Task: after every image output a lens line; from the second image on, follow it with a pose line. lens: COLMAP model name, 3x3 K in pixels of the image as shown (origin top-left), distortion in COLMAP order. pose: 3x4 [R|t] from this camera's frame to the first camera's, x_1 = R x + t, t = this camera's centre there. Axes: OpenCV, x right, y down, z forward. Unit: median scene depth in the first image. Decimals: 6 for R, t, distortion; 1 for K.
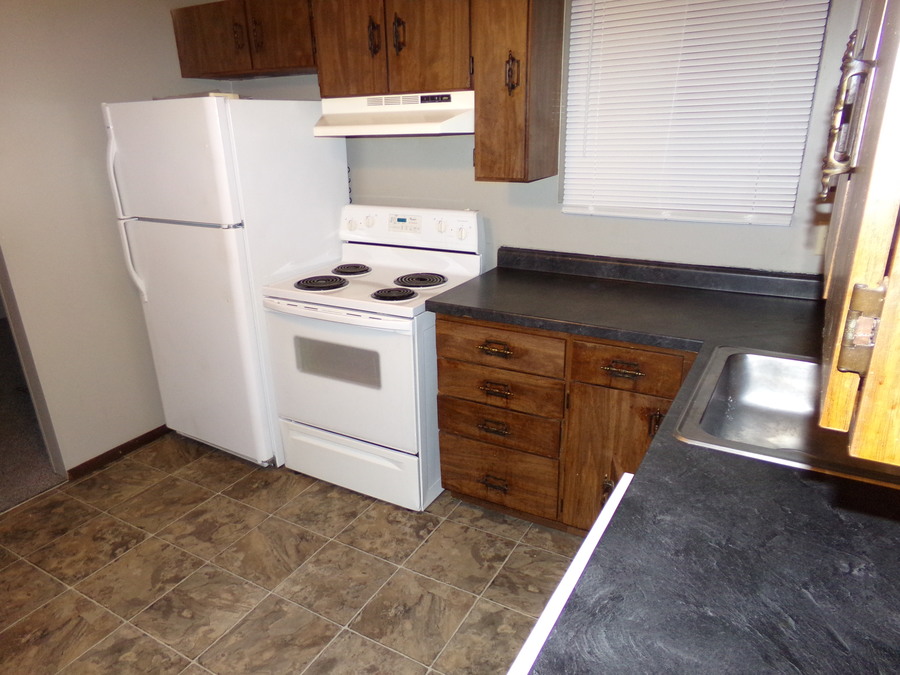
lens RADIAL K [[606.6, 0, 448.4], [0, 606.6, 341.9], [0, 0, 1]] dist [-0.006135, 0.004554]
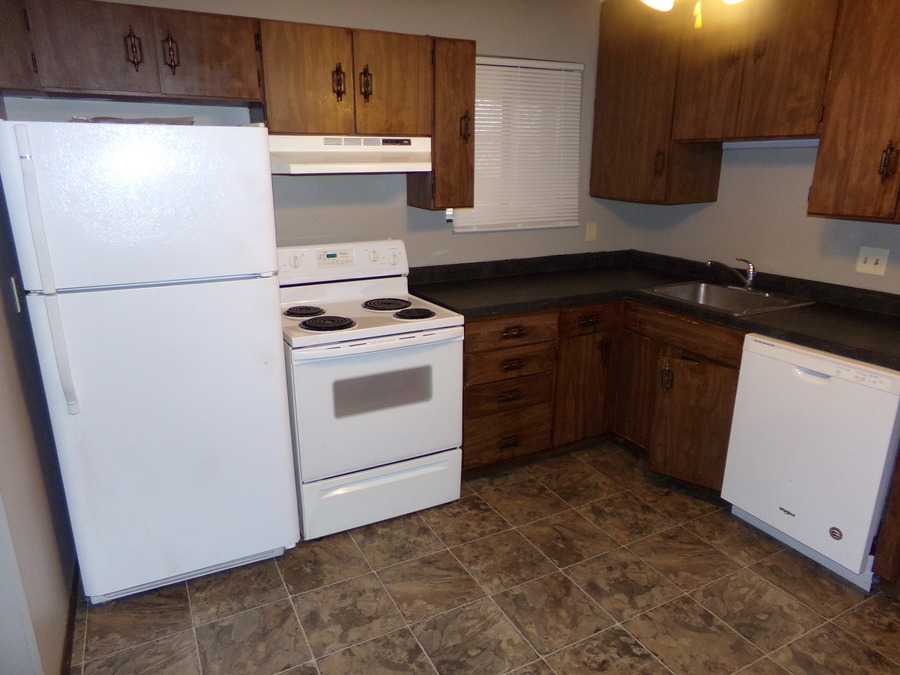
lens RADIAL K [[606.6, 0, 448.4], [0, 606.6, 341.9], [0, 0, 1]] dist [-0.006135, 0.004554]
pose [[0.543823, -0.217439, 0.810541, -0.993500], [0.278777, 0.957808, 0.069904, -0.093115], [-0.791543, 0.187945, 0.581495, 0.330001]]
